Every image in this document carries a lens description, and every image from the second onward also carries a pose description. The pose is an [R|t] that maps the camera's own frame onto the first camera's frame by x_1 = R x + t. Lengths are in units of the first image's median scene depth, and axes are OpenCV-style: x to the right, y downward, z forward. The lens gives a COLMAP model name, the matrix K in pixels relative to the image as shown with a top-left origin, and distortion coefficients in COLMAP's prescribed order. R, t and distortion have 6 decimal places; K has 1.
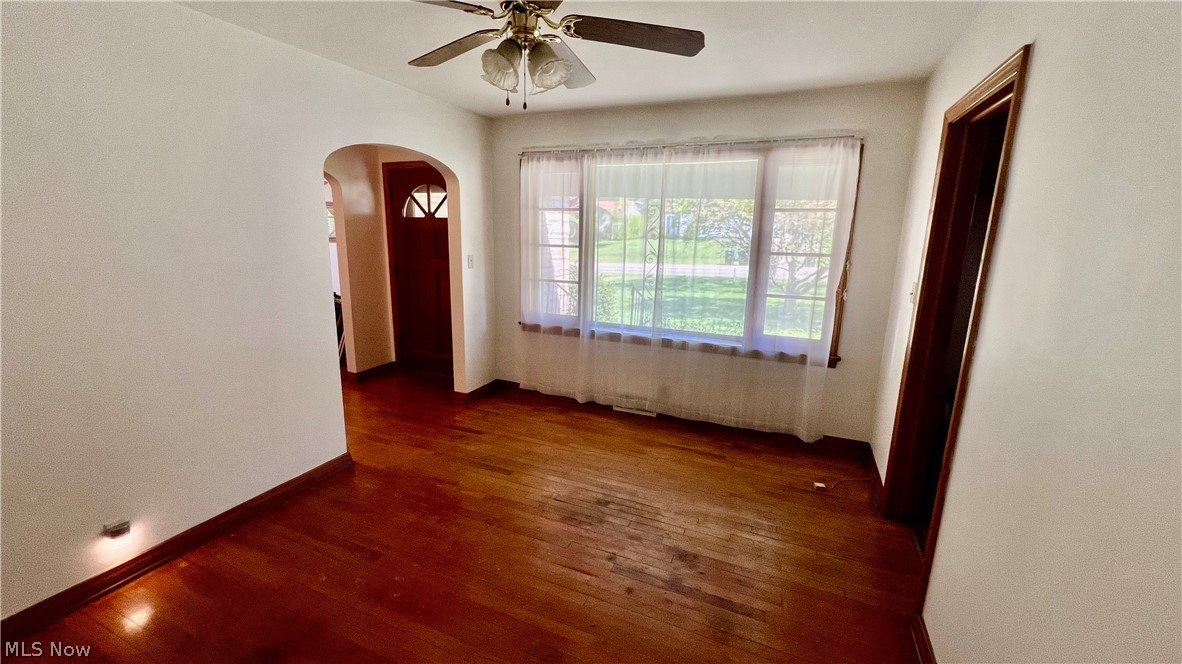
lens RADIAL K [[471.4, 0, 589.2], [0, 471.4, 328.8], [0, 0, 1]] dist [0.000774, -0.000088]
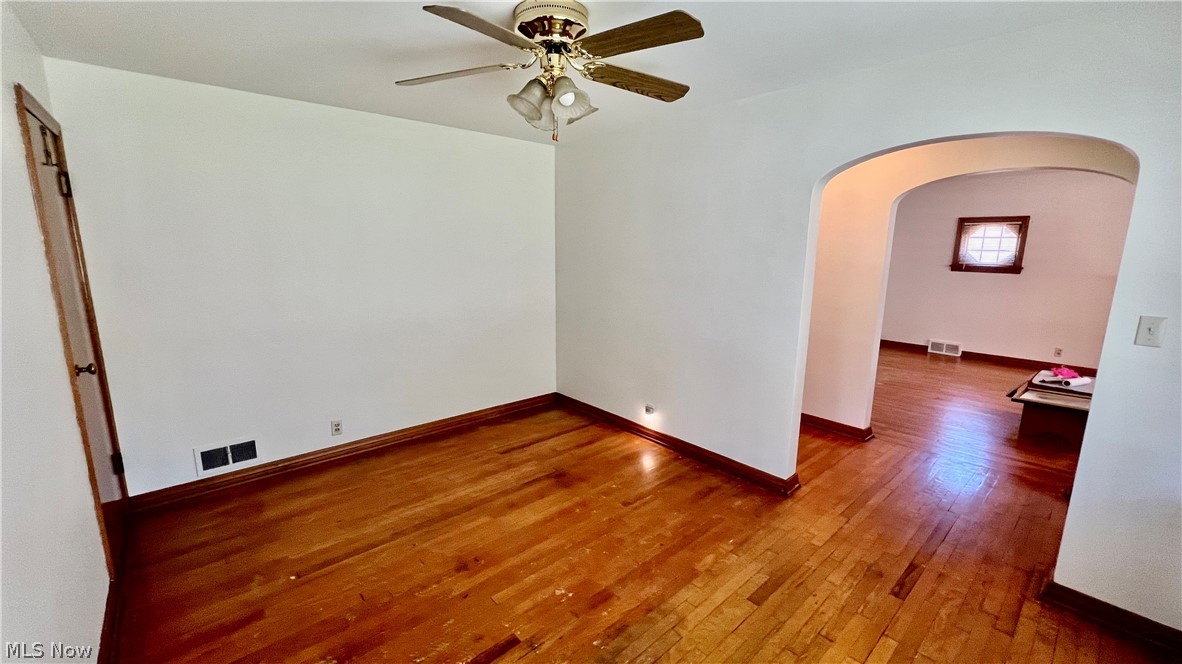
lens RADIAL K [[471.4, 0, 589.2], [0, 471.4, 328.8], [0, 0, 1]] dist [0.000774, -0.000088]
pose [[-0.422156, 0.139164, -0.895778, 0.503596], [-0.199767, 0.949574, 0.241667, -0.196745], [0.884238, 0.280968, -0.373068, 0.930015]]
